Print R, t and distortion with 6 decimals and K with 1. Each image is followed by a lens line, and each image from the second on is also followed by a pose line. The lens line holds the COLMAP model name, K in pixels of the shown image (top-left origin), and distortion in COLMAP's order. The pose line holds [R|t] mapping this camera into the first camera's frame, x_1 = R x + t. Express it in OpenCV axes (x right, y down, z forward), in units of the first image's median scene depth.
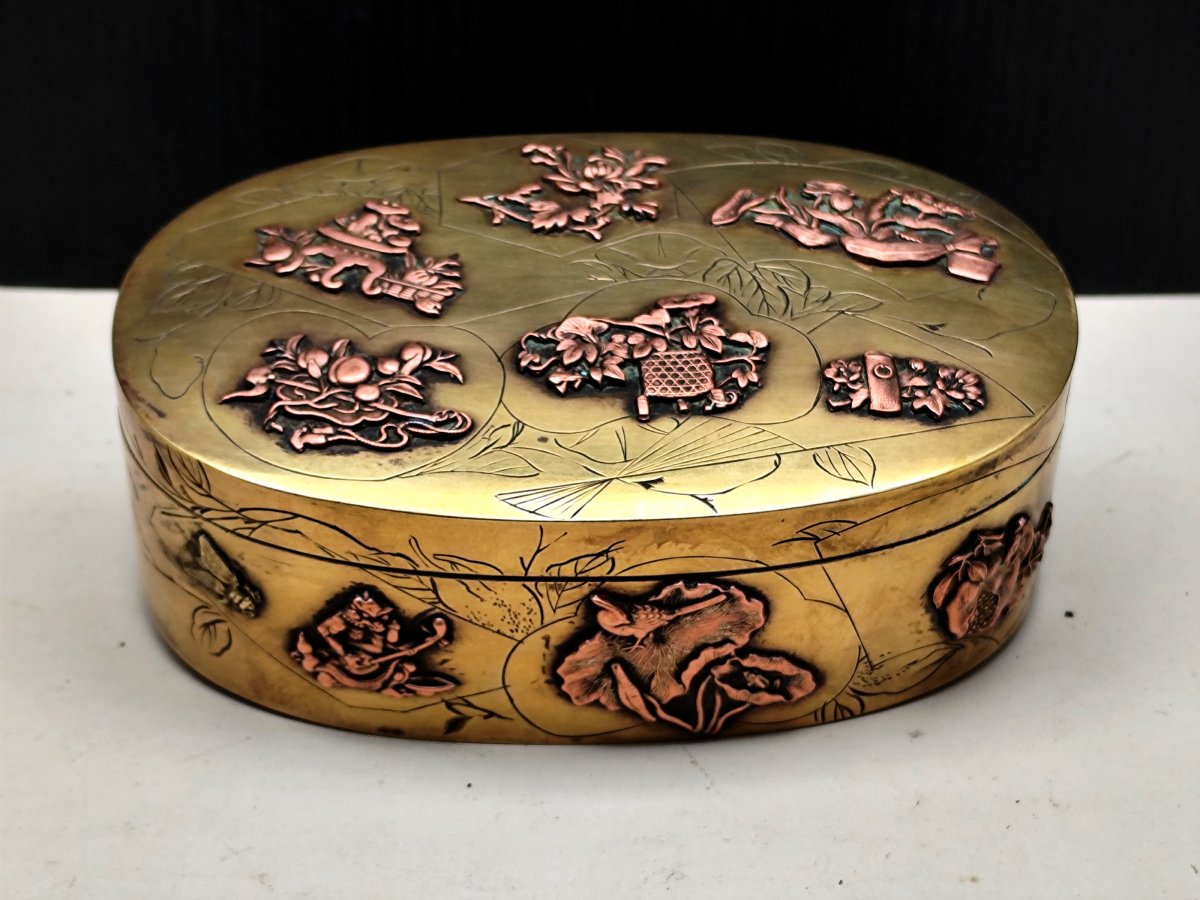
lens RADIAL K [[3365.9, 0, 655.9], [0, 3365.9, 453.0], [0, 0, 1]] dist [0.012548, -0.197123]
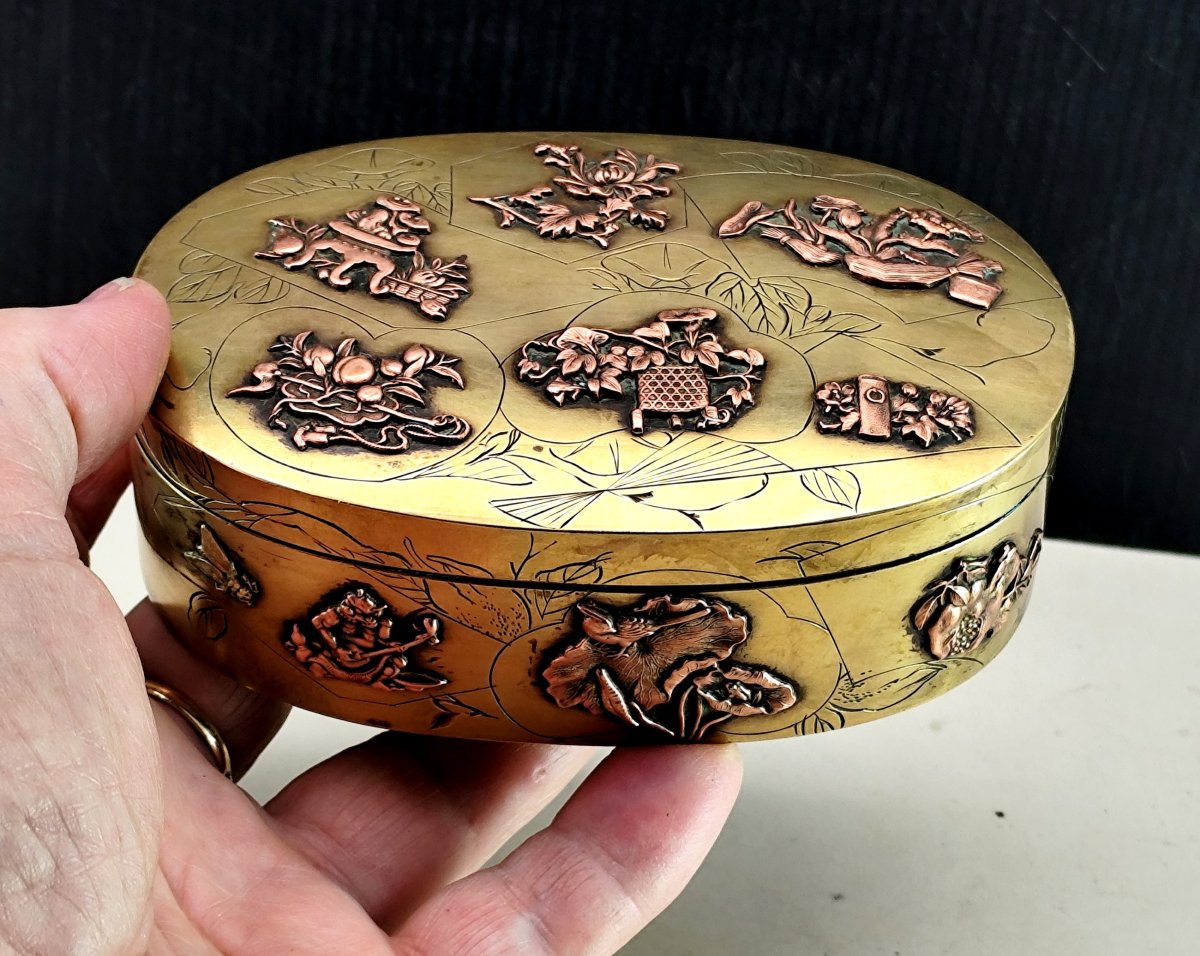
lens RADIAL K [[4395.1, 0, 600.0], [0, 4395.1, 478.0], [0, 0, 1]] dist [-0.236204, -1.159274]
pose [[0.998359, 0.046755, -0.033061, 0.029285], [-0.045655, 0.998403, 0.033286, -0.039571], [0.034565, -0.031722, 0.998899, -0.330052]]
